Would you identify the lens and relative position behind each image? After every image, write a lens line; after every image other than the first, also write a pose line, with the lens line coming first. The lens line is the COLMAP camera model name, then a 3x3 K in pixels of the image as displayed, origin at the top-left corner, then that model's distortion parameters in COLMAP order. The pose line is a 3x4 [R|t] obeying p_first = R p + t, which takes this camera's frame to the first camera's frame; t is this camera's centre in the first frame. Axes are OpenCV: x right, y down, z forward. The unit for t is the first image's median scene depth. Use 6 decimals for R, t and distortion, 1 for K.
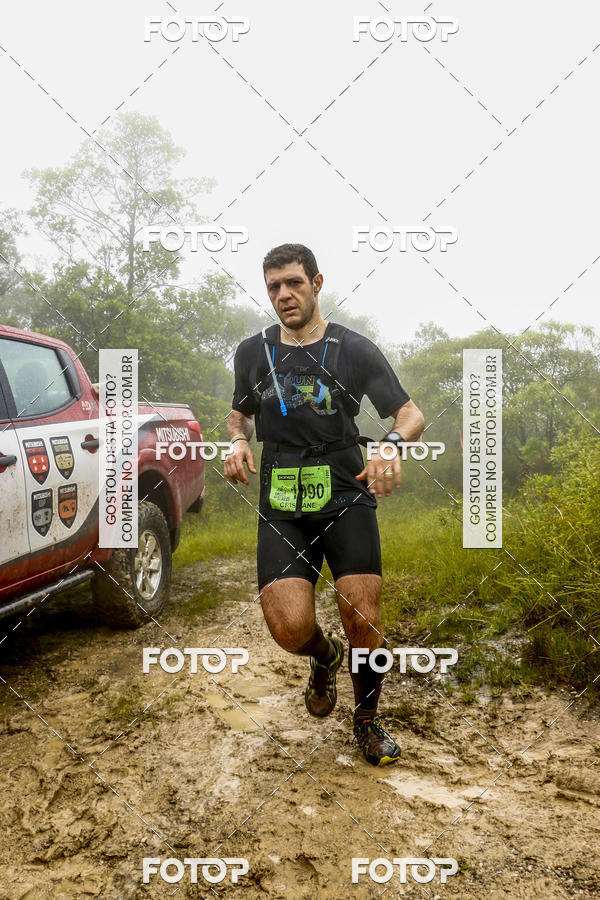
lens RADIAL K [[816.2, 0, 301.8], [0, 816.2, 449.9], [0, 0, 1]] dist [-0.155118, 0.199191]
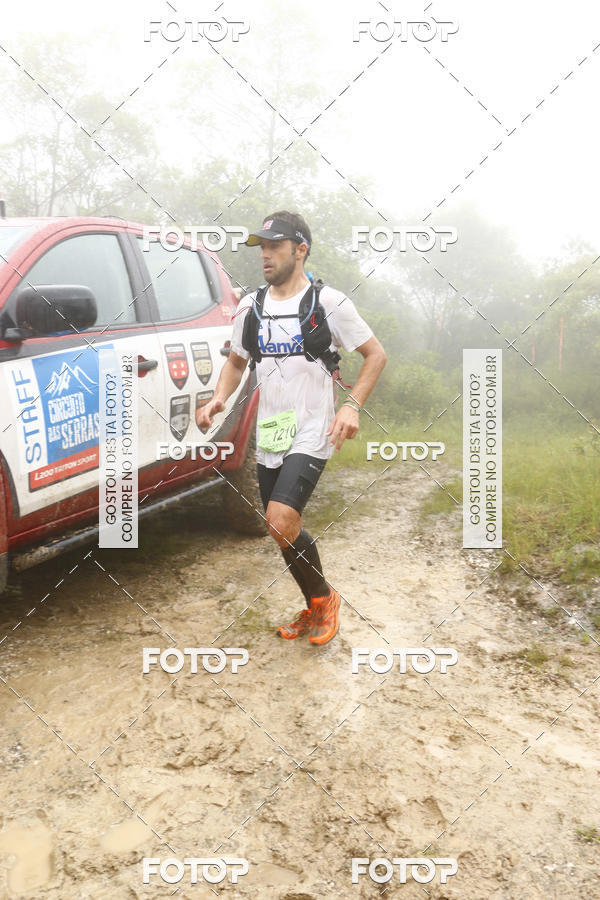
lens RADIAL K [[816.2, 0, 301.8], [0, 816.2, 449.9], [0, 0, 1]] dist [-0.155118, 0.199191]
pose [[0.986652, 0.078276, -0.142797, -0.030066], [-0.060656, 0.990448, 0.123829, -0.020736], [0.151126, -0.113515, 0.981975, 0.030431]]
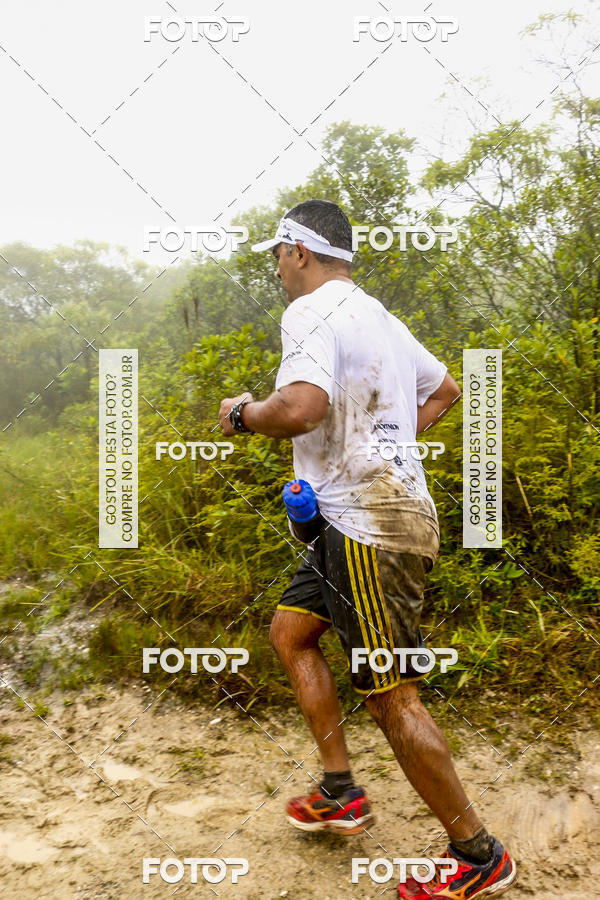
lens RADIAL K [[816.2, 0, 301.8], [0, 816.2, 449.9], [0, 0, 1]] dist [-0.155118, 0.199191]
pose [[0.843090, -0.074286, 0.532616, -0.015163], [0.000837, 0.990593, 0.136836, -0.121747], [-0.537771, -0.114919, 0.835222, 0.052914]]
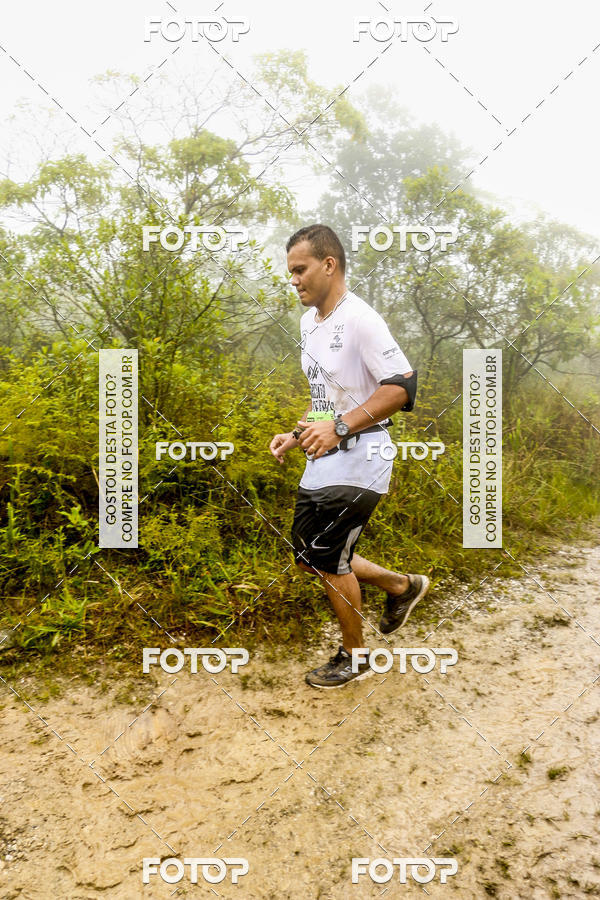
lens RADIAL K [[822.2, 0, 303.8], [0, 822.2, 450.1], [0, 0, 1]] dist [-0.153286, 0.200624]
pose [[0.433966, -0.056802, 0.899137, -0.176347], [-0.065726, 0.993355, 0.094477, -0.110564], [-0.898528, -0.100097, 0.427349, -0.028522]]
